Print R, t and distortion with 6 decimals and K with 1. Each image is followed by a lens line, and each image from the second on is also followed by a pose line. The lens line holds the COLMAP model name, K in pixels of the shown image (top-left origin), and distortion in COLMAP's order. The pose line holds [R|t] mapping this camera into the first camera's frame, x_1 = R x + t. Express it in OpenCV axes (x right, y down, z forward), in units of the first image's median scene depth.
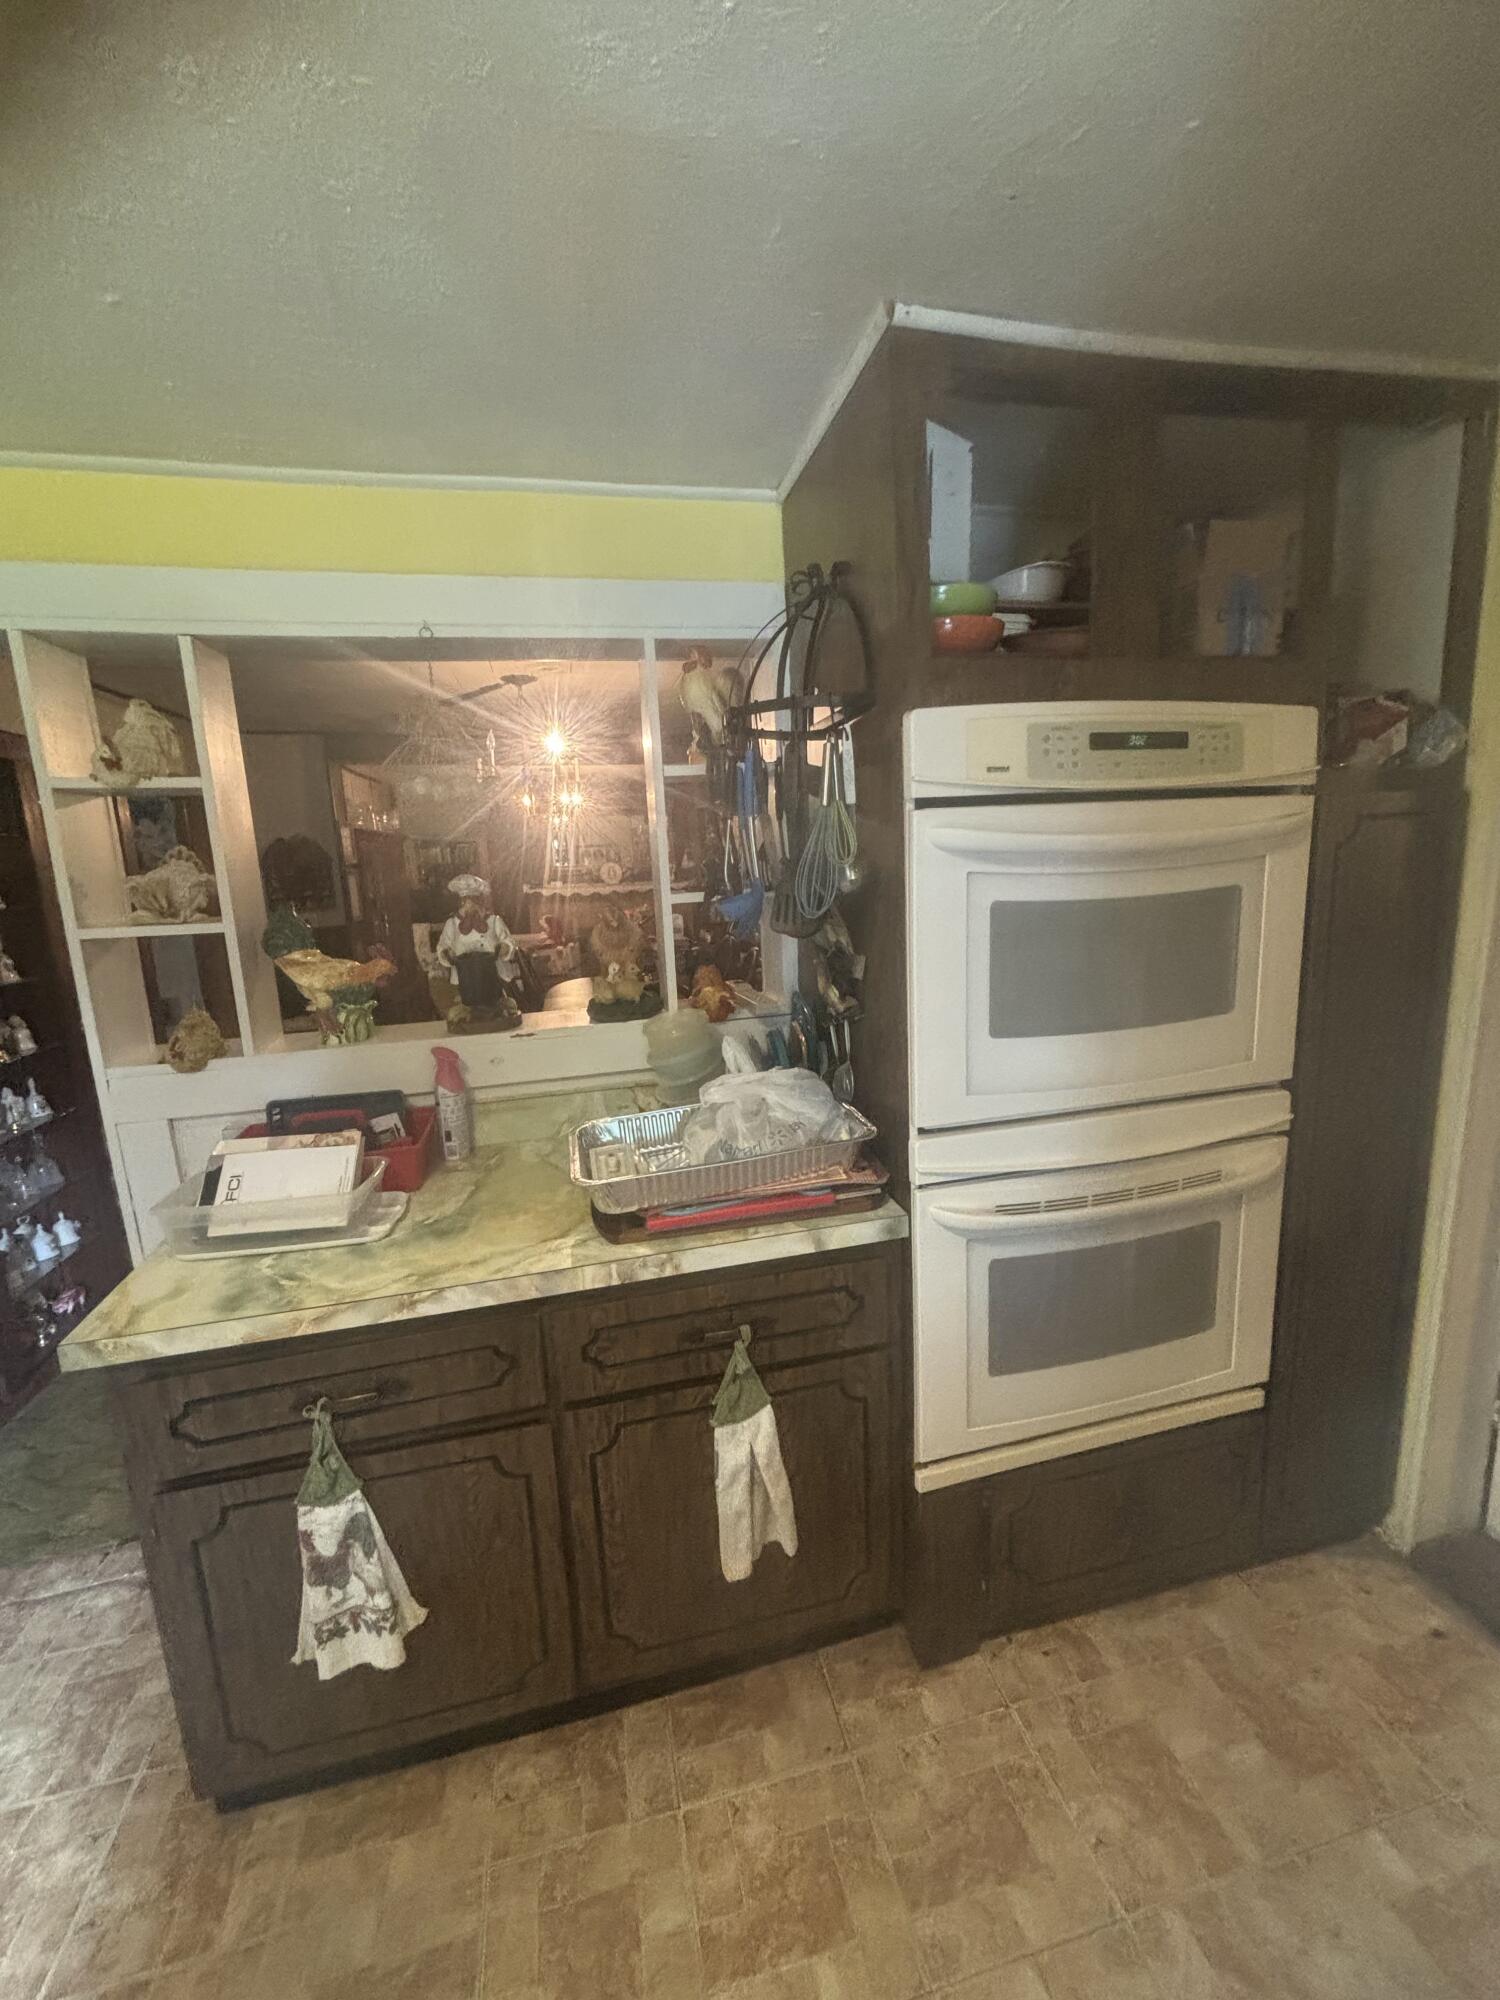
lens RADIAL K [[801.9, 0, 753.2], [0, 801.9, 995.2], [0, 0, 1]] dist [0.002960, 0.000907]
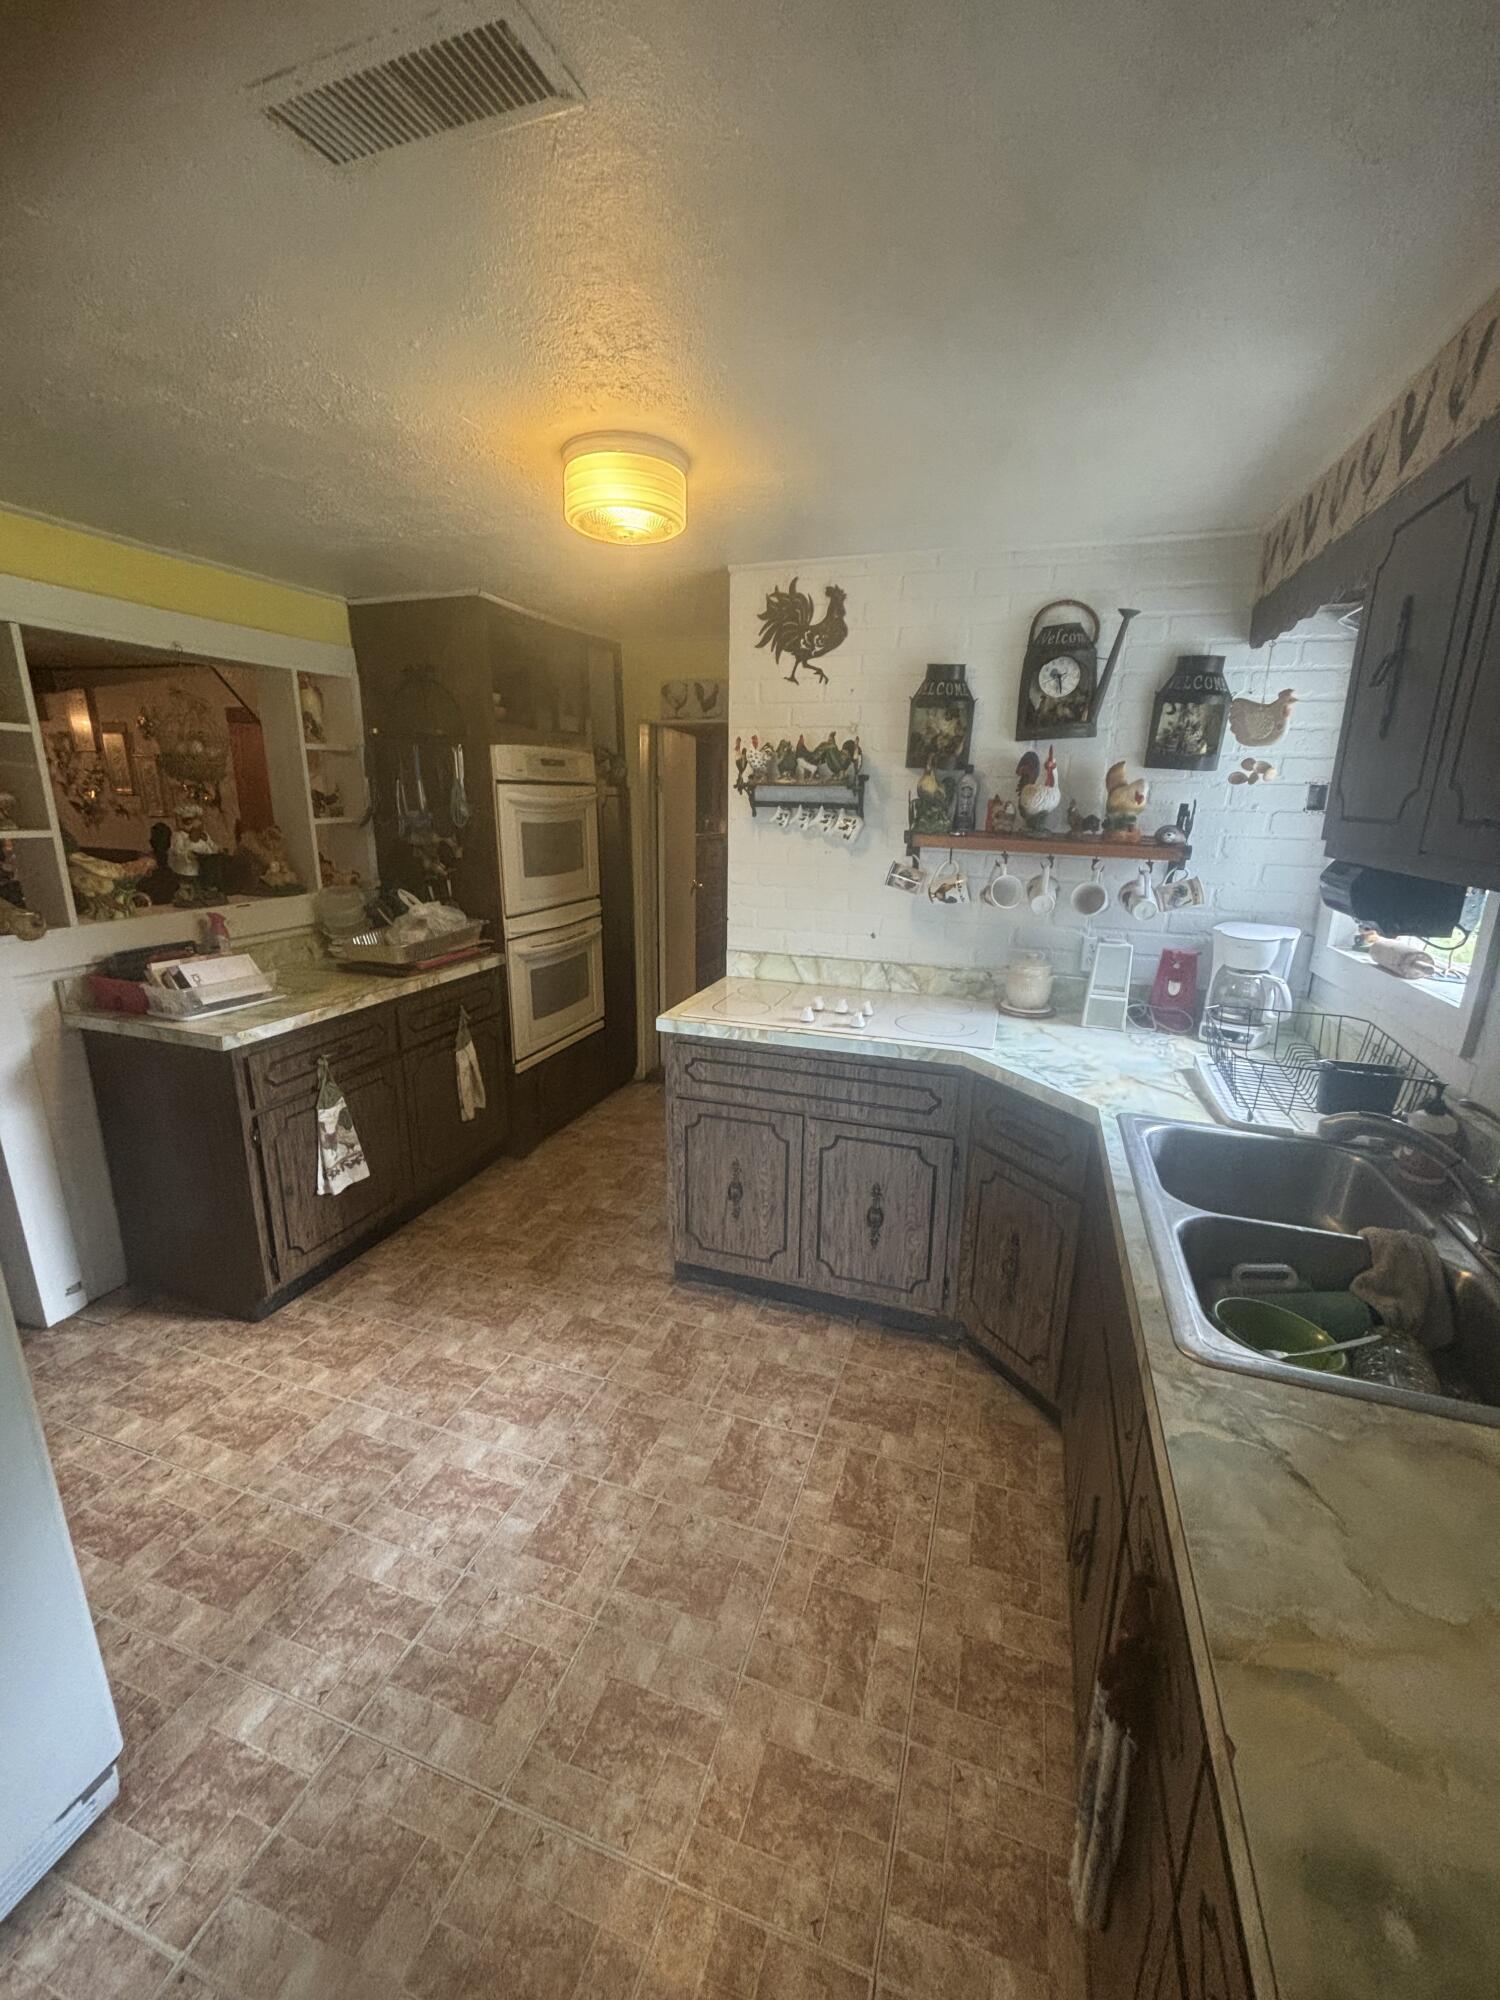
lens RADIAL K [[801.9, 0, 748.3], [0, 801.9, 996.8], [0, 0, 1]] dist [0.002960, 0.000907]
pose [[0.539654, -0.159838, 0.826574, -1.419671], [0.116705, 0.986535, 0.114576, 0.210214], [-0.833758, 0.034634, 0.551042, -0.930768]]
